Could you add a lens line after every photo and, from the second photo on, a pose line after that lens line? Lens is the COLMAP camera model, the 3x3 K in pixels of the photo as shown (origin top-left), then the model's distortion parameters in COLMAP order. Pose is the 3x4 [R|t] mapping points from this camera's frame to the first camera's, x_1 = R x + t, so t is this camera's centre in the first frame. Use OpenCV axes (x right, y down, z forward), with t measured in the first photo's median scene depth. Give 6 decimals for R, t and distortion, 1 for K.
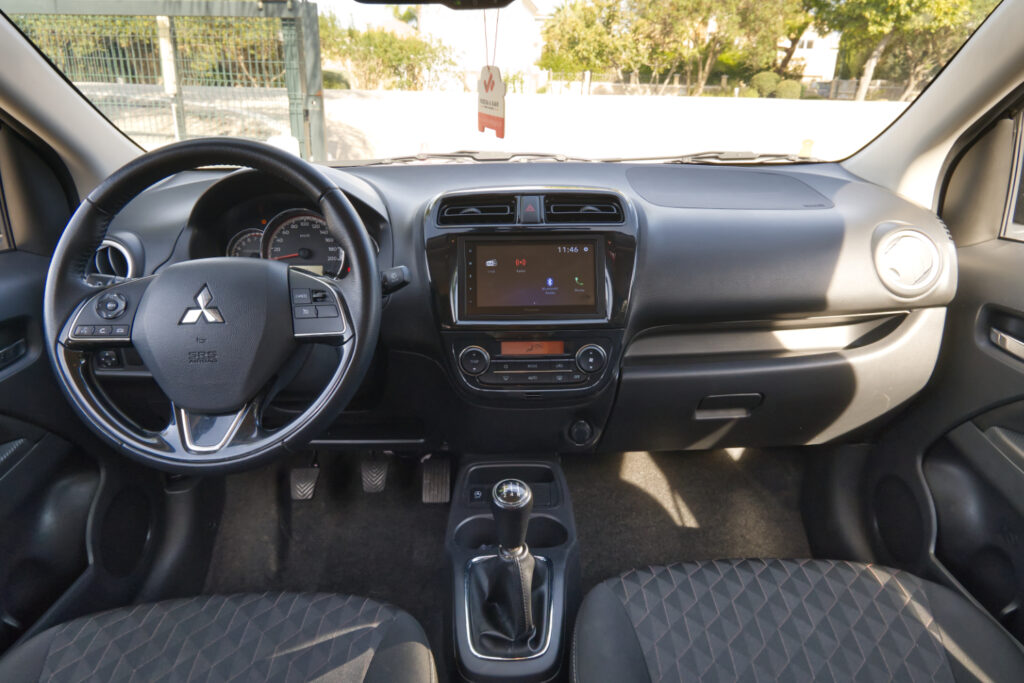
lens RADIAL K [[657.4, 0, 511.3], [0, 657.4, 351.8], [0, 0, 1]] dist [-0.001316, 0.001463]
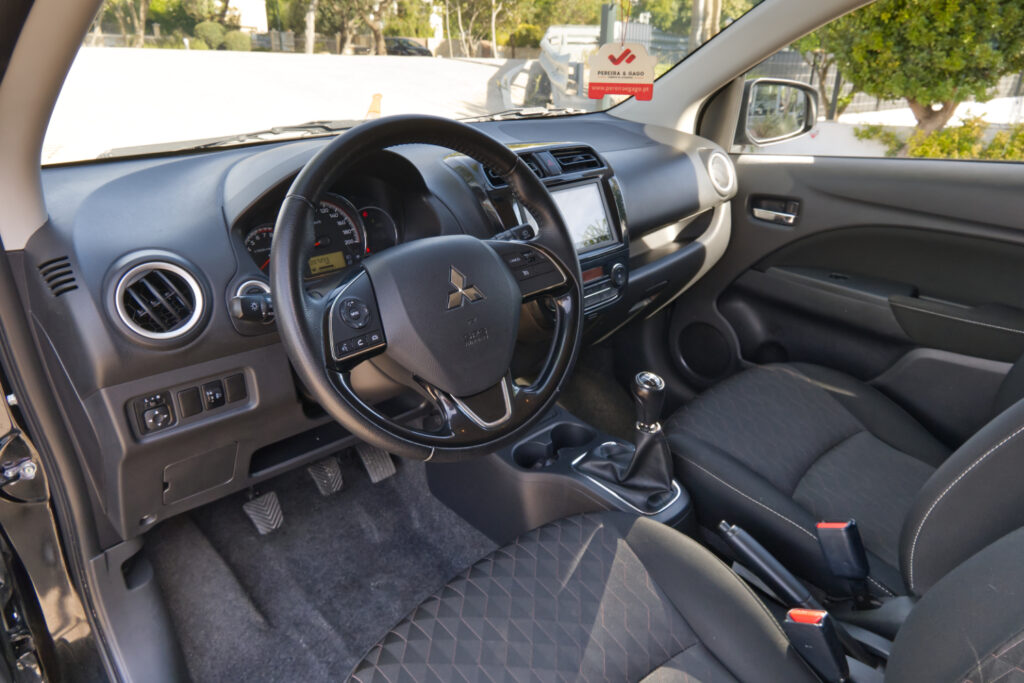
lens RADIAL K [[671.3, 0, 512.0], [0, 671.3, 341.5], [0, 0, 1]] dist [0.006156, 0.001125]
pose [[0.731049, -0.268521, 0.627267, -0.745829], [0.242673, 0.961522, 0.128786, -0.071545], [-0.637713, 0.058072, 0.768082, 0.117882]]
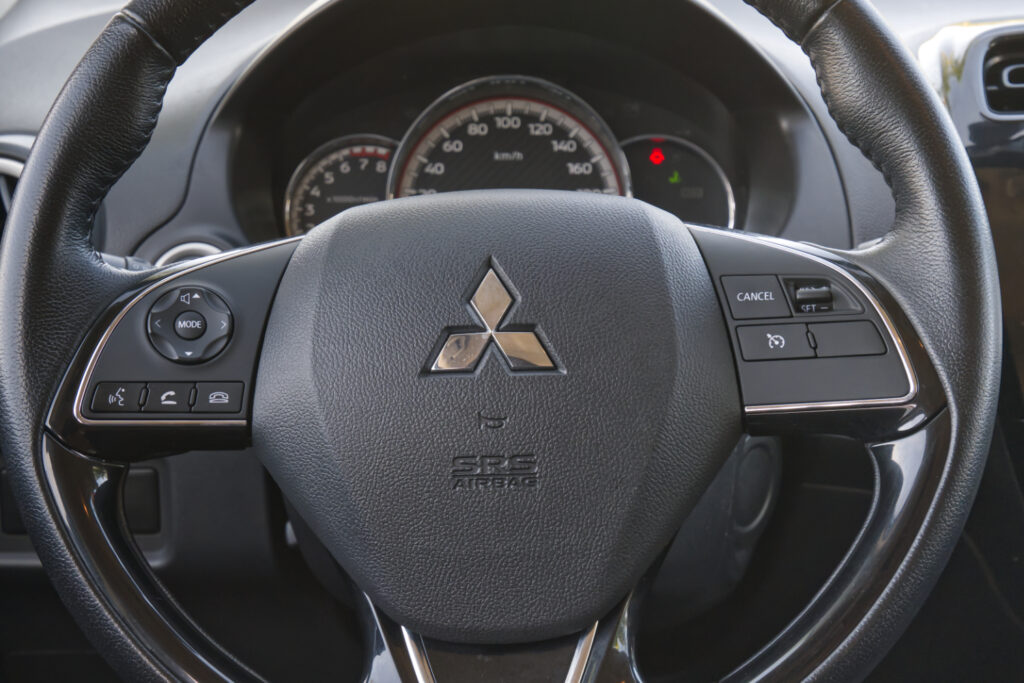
lens RADIAL K [[1971.9, 0, 512.0], [0, 1971.9, 341.5], [0, 0, 1]] dist [0.152443, 0.158927]
pose [[0.999708, 0.001087, 0.024135, -0.337152], [0.001821, 0.992758, -0.120115, 0.044706], [-0.024091, 0.120124, 0.992467, -0.016955]]
